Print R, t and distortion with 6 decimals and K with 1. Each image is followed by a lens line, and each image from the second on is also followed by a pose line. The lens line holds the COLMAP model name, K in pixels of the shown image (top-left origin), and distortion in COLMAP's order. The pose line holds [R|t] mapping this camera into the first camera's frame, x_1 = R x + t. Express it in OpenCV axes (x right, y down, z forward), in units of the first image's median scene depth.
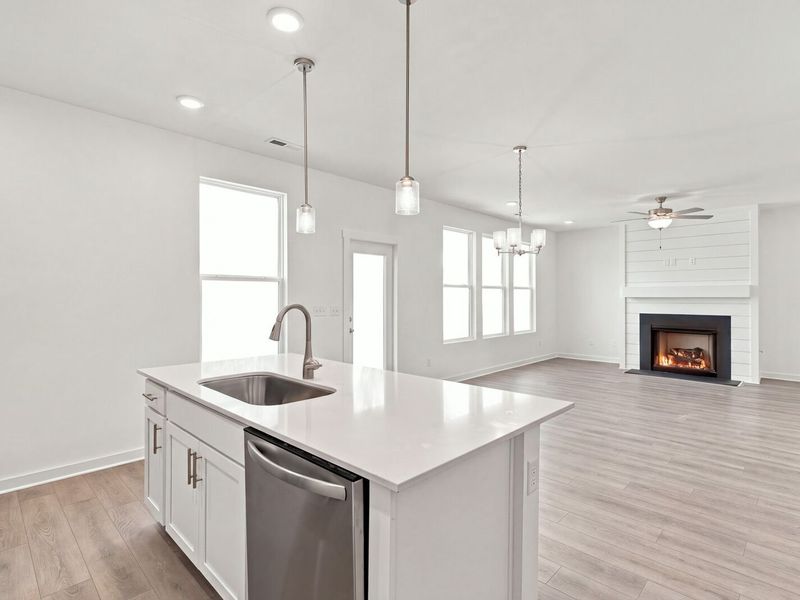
lens RADIAL K [[419.9, 0, 401.9], [0, 419.9, 294.8], [0, 0, 1]] dist [0.001162, -0.000404]
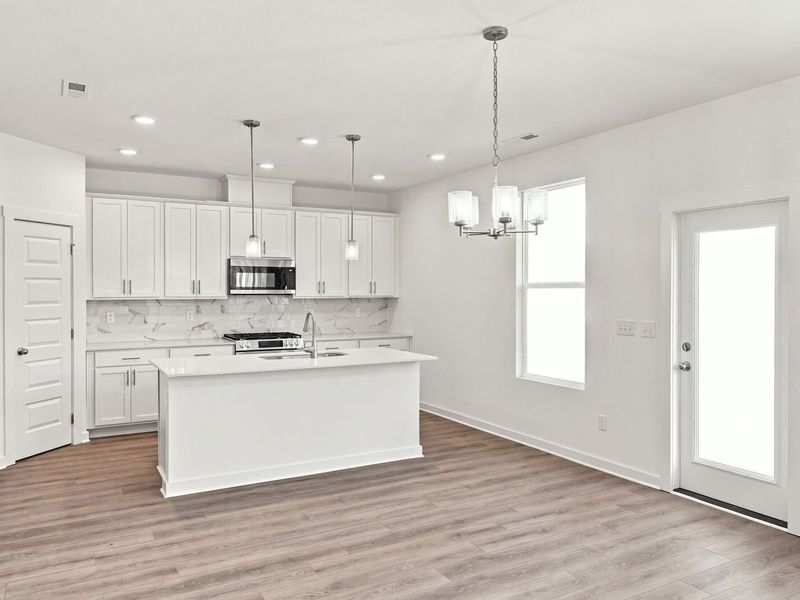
lens RADIAL K [[603.0, 0, 401.0], [0, 603.0, 298.3], [0, 0, 1]] dist [-0.005771, -0.000686]
pose [[-0.297986, 0.013778, -0.954471, 0.577635], [0.006645, 0.999902, 0.012360, -0.016927], [0.954547, -0.002660, -0.298048, 0.623005]]
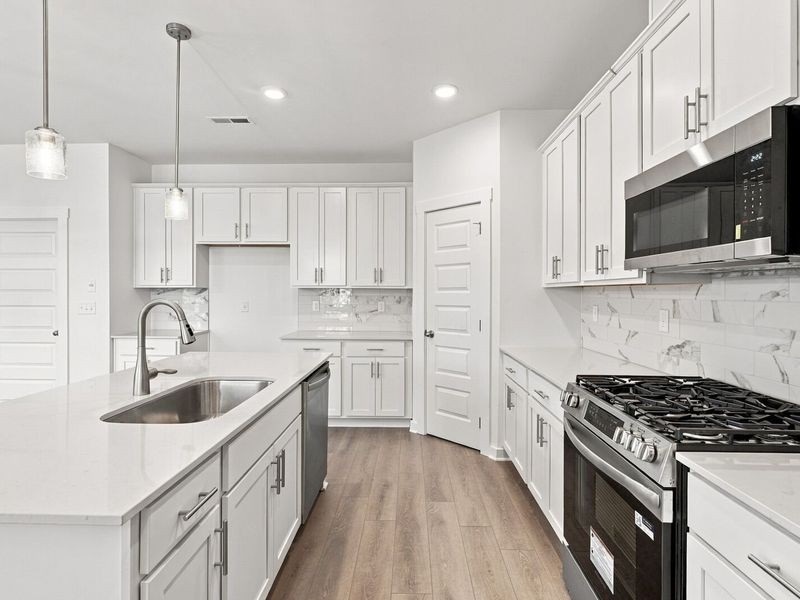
lens RADIAL K [[419.9, 0, 392.6], [0, 419.9, 297.6], [0, 0, 1]] dist [0.001162, -0.000404]
pose [[-0.661861, -0.010704, 0.749550, -0.347175], [-0.010277, 0.999934, 0.005205, 0.003521], [-0.749556, -0.004258, -0.661927, 0.366859]]
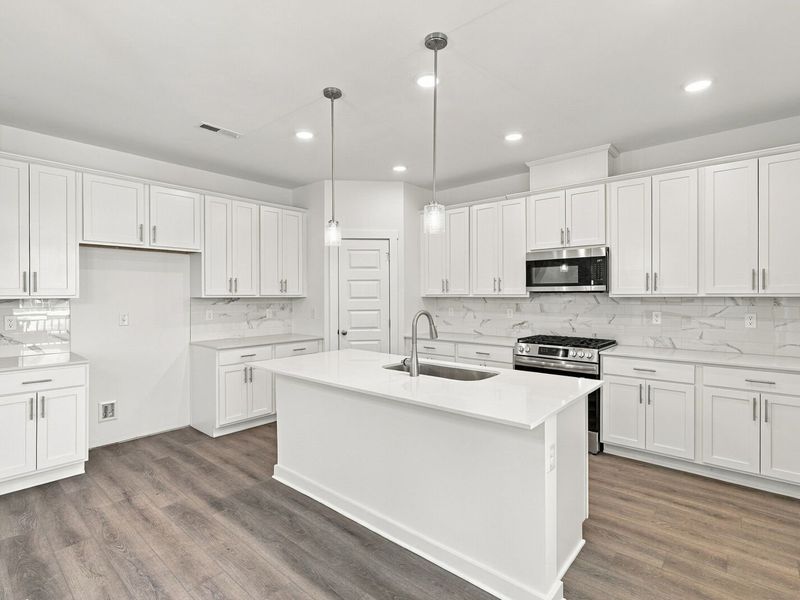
lens RADIAL K [[408.2, 0, 399.9], [0, 408.2, 294.5], [0, 0, 1]] dist [-0.004578, 0.001519]
pose [[-0.999233, 0.001965, -0.039112, -0.042431], [0.002378, 0.999942, -0.010533, -0.003482], [0.039089, -0.010618, -0.999179, 0.663046]]
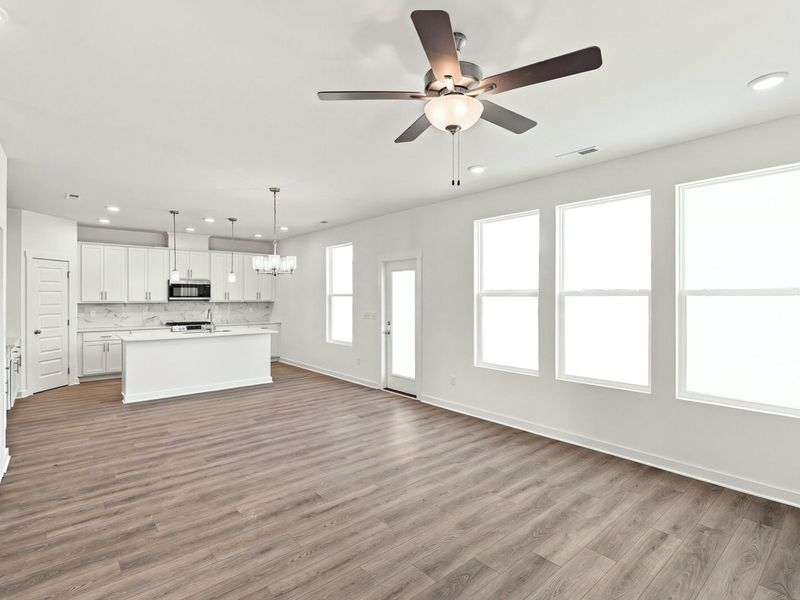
lens RADIAL K [[408.2, 0, 399.1], [0, 408.2, 300.7], [0, 0, 1]] dist [-0.004578, 0.001519]
pose [[-0.106557, 0.009332, -0.994263, 0.808639], [0.007174, 0.999937, 0.008617, -0.016019], [0.994281, -0.006215, -0.106618, 0.837546]]
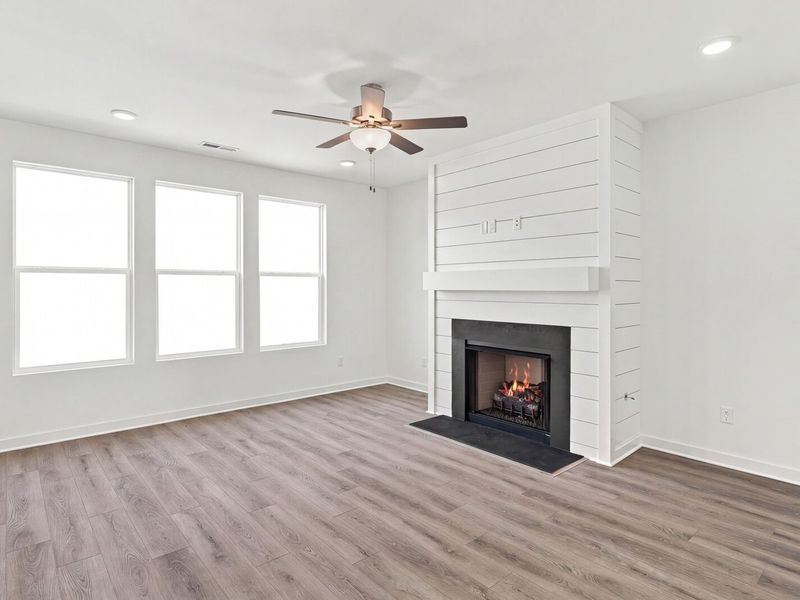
lens RADIAL K [[455.0, 0, 401.4], [0, 455.0, 286.4], [0, 0, 1]] dist [-0.001976, -0.002114]
pose [[0.995794, -0.000500, -0.091619, 0.590636], [0.000490, 1.000000, -0.000131, 0.001152], [0.091619, 0.000086, 0.995794, 0.402205]]
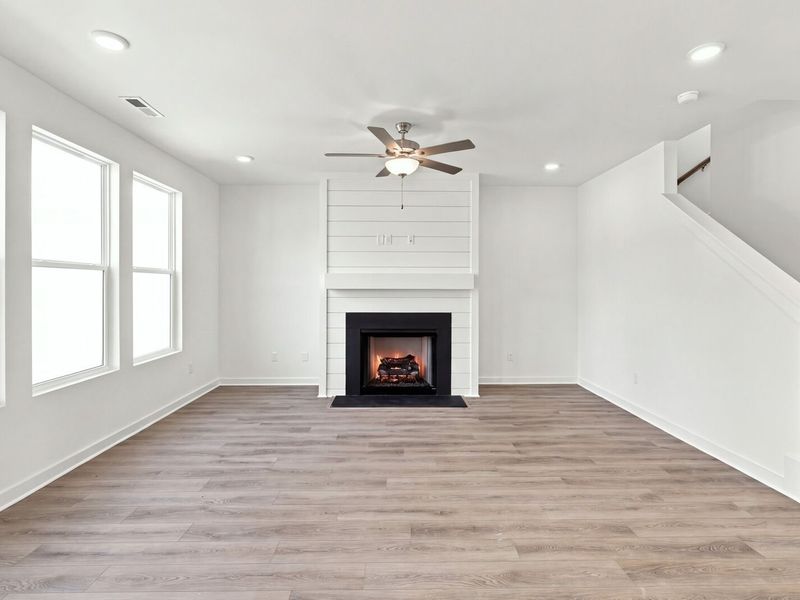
lens RADIAL K [[419.9, 0, 403.1], [0, 419.9, 286.1], [0, 0, 1]] dist [0.001162, -0.000404]
pose [[0.707618, 0.002009, 0.706593, 0.160643], [-0.004006, 0.999991, 0.001169, 0.000521], [-0.706584, -0.003658, 0.707620, 0.482717]]
